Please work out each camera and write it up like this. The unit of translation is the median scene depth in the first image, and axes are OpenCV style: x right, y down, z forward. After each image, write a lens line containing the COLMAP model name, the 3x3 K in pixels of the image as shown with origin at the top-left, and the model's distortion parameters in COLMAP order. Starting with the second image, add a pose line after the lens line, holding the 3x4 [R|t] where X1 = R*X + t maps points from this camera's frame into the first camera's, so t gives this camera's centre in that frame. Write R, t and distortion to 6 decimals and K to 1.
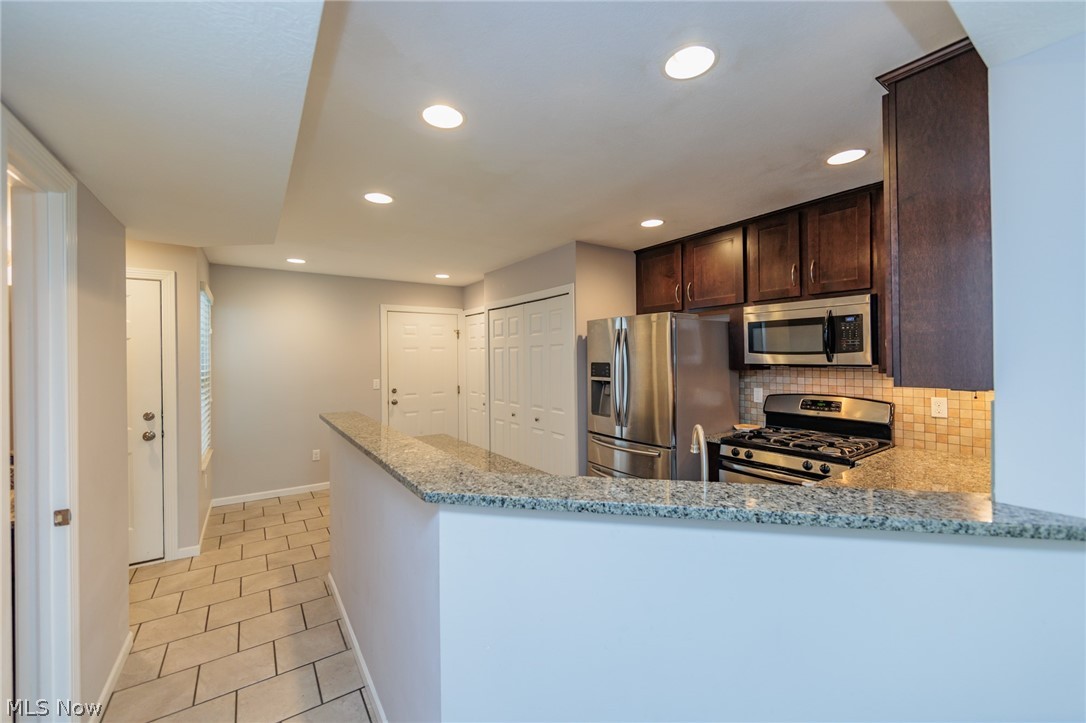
lens RADIAL K [[425.3, 0, 545.7], [0, 425.3, 352.8], [0, 0, 1]] dist [-0.003062, -0.000268]
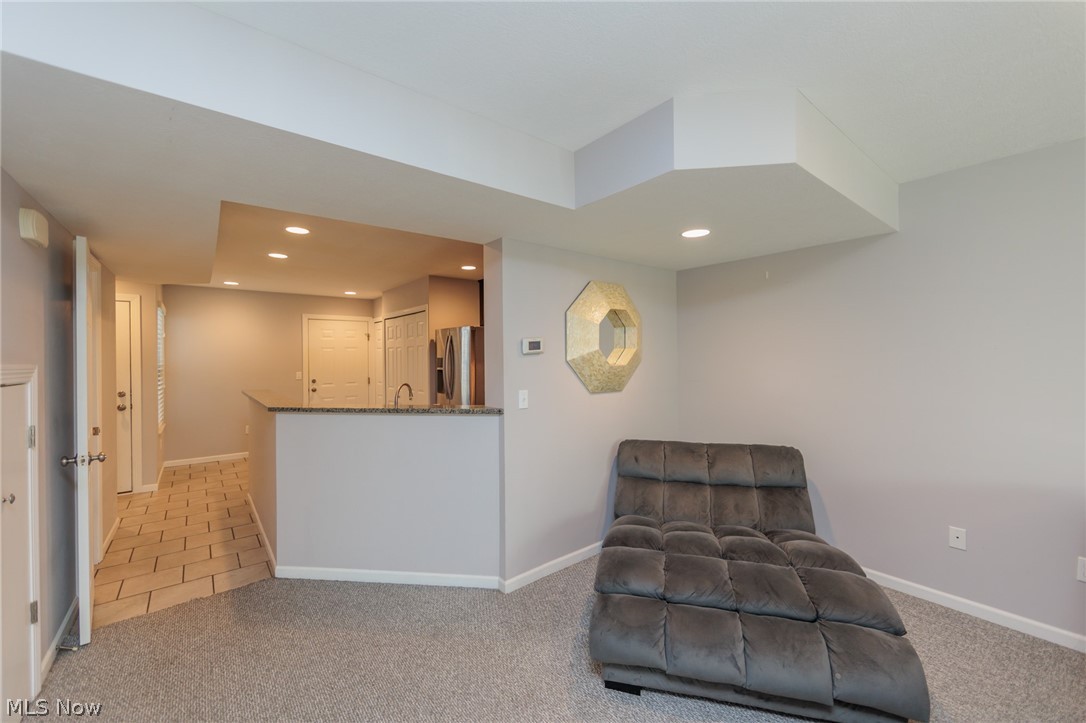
lens RADIAL K [[432.0, 0, 543.8], [0, 432.0, 352.4], [0, 0, 1]] dist [0.001353, -0.000003]
pose [[0.997693, 0.001322, 0.067881, 0.360572], [-0.001305, 0.999999, -0.000293, 0.003318], [-0.067882, 0.000203, 0.997693, -0.508920]]
